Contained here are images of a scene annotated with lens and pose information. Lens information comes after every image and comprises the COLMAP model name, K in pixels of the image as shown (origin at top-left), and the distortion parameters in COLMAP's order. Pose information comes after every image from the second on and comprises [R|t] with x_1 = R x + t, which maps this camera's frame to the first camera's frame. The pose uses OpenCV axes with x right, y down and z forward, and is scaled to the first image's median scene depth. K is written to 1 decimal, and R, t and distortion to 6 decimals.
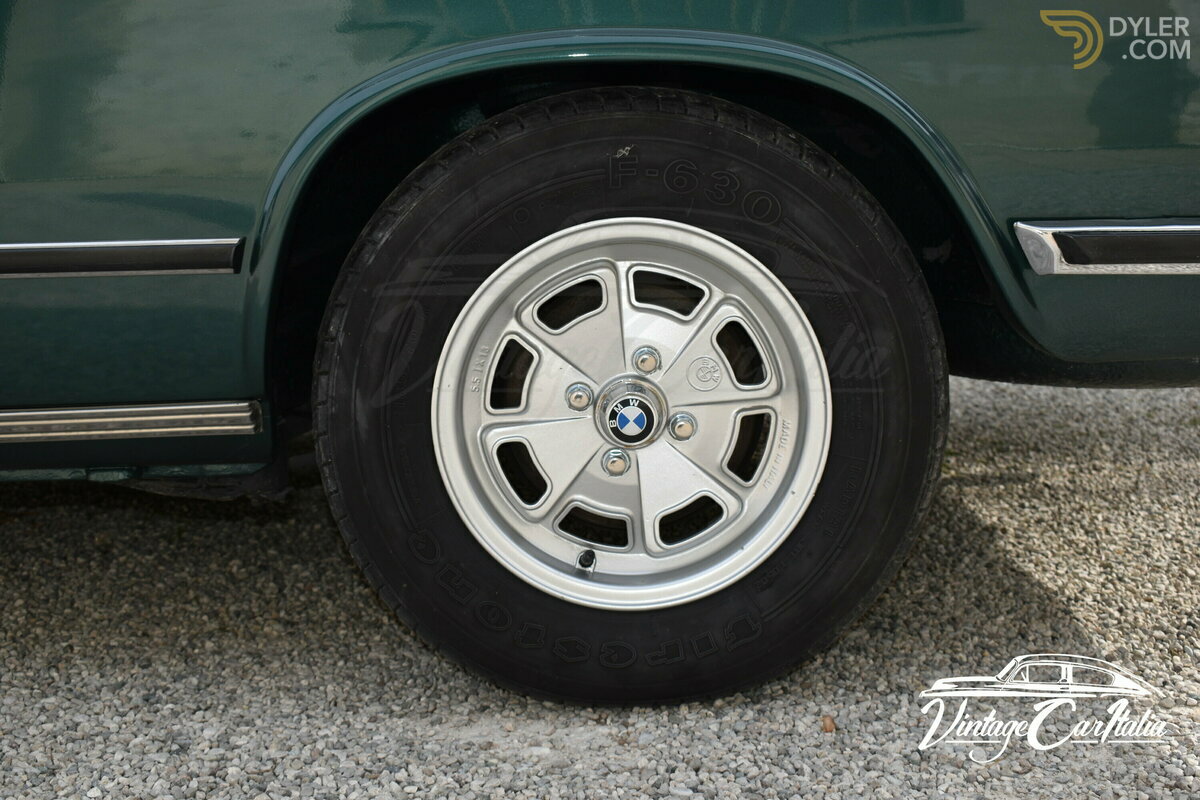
lens RADIAL K [[1591.8, 0, 600.7], [0, 1591.8, 399.5], [0, 0, 1]] dist [-0.045723, 0.000000]
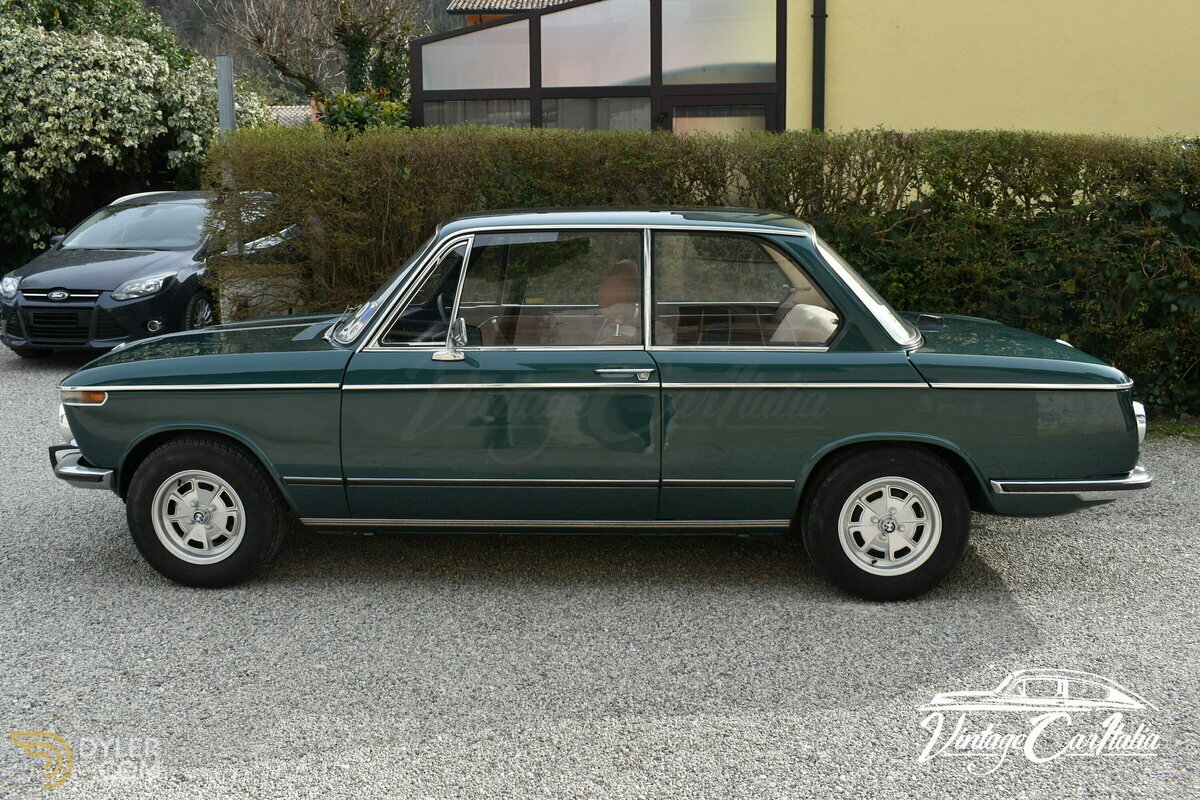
lens RADIAL K [[1065.0, 0, 589.8], [0, 1065.0, 358.5], [0, 0, 1]] dist [-0.090249, -0.004274]
pose [[0.997808, 0.023642, -0.061812, -0.548553], [-0.025754, 0.999103, -0.033606, -0.286222], [0.060962, 0.035124, 0.997522, -1.585327]]
